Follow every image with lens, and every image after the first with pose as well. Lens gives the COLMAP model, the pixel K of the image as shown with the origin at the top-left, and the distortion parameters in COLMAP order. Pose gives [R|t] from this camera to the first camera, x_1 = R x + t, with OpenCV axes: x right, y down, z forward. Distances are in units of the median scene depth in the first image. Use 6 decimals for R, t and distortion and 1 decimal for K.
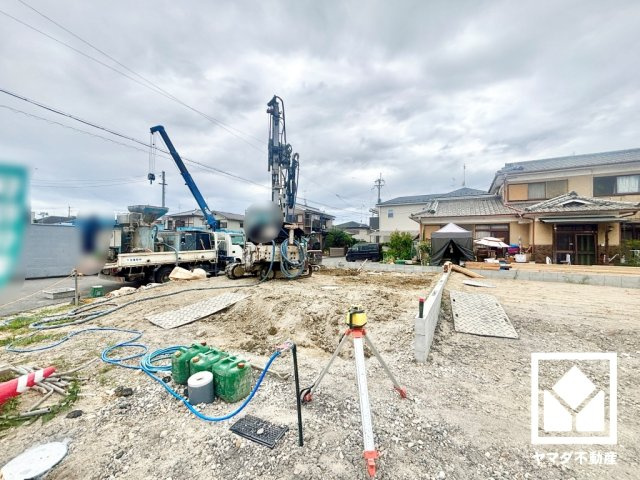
lens RADIAL K [[260.0, 0, 318.8], [0, 260.0, 240.3], [0, 0, 1]] dist [-0.000864, 0.000601]
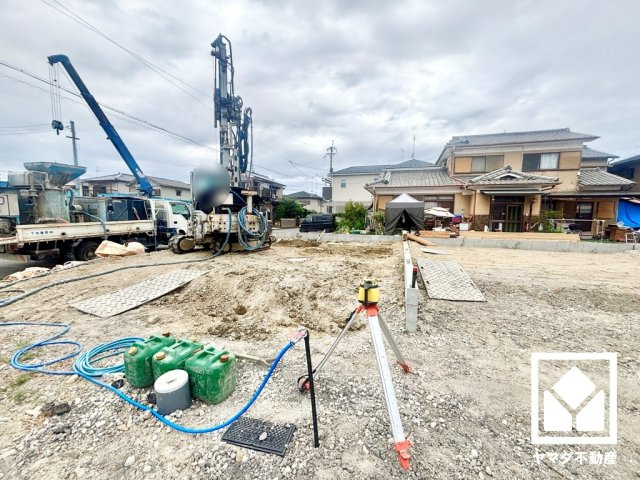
lens RADIAL K [[265.4, 0, 320.0], [0, 265.4, 240.0], [0, 0, 1]] dist [-0.000839, 0.000168]
pose [[0.979886, -0.018478, 0.198700, -0.040271], [-0.003239, 0.994100, 0.108420, 0.006360], [-0.199531, -0.106883, 0.974045, 0.043649]]
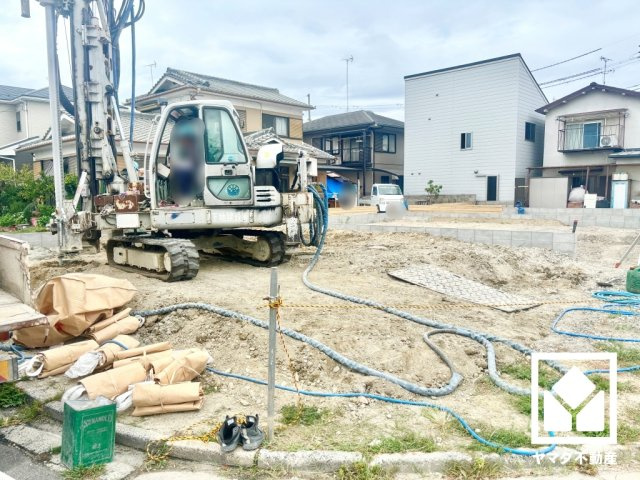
lens RADIAL K [[490.7, 0, 320.9], [0, 490.7, 249.5], [0, 0, 1]] dist [0.025640, -0.008516]
pose [[0.239985, -0.126196, 0.962539, -0.873105], [-0.004269, 0.991368, 0.131039, 0.004119], [-0.970767, -0.035556, 0.237375, 0.543437]]
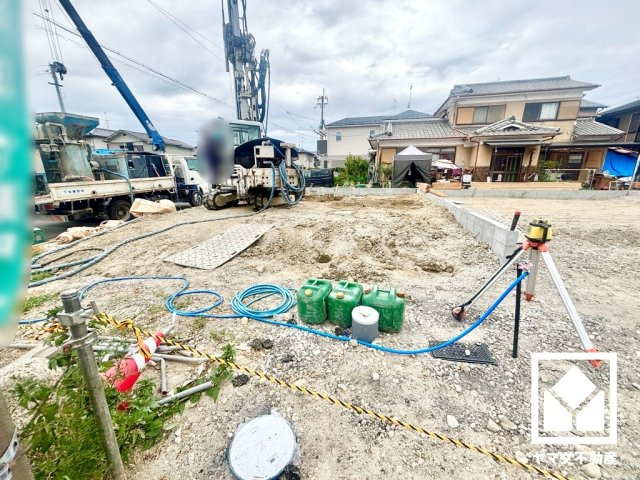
lens RADIAL K [[257.1, 0, 318.9], [0, 257.1, 240.4], [0, 0, 1]] dist [-0.000282, 0.000266]
pose [[0.964372, -0.084816, 0.250585, -0.190036], [0.012832, 0.961094, 0.275923, 0.013017], [-0.264238, -0.262877, 0.927941, 0.073785]]
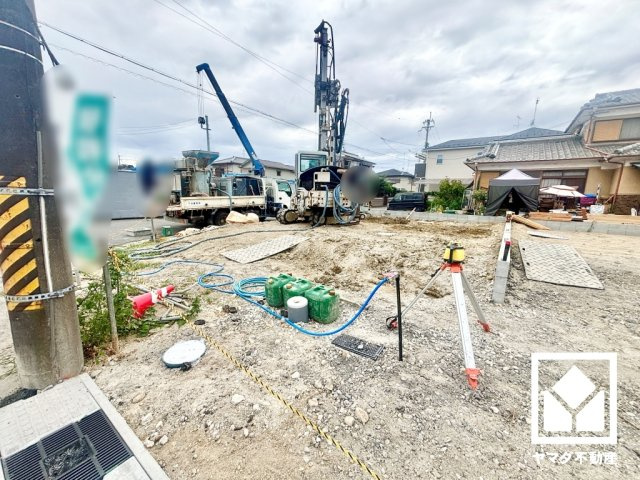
lens RADIAL K [[262.4, 0, 319.2], [0, 262.4, 239.5], [0, 0, 1]] dist [0.004313, 0.000092]
pose [[0.991913, 0.032090, -0.122798, -0.054824], [-0.008691, 0.982412, 0.186523, 0.012773], [0.126624, -0.183947, 0.974746, -0.010666]]
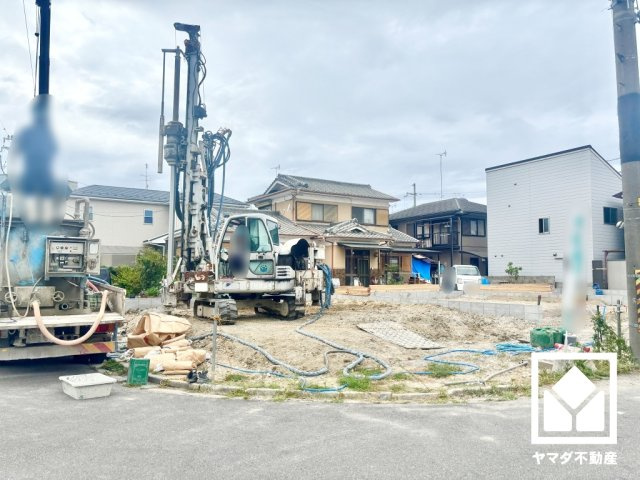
lens RADIAL K [[486.0, 0, 320.0], [0, 486.0, 240.0], [0, 0, 1]] dist [0.048658, -0.052650]
pose [[0.483533, 0.048175, 0.873999, -1.107467], [-0.008378, 0.998693, -0.050414, 0.002713], [-0.875286, 0.017054, 0.483305, 0.202299]]
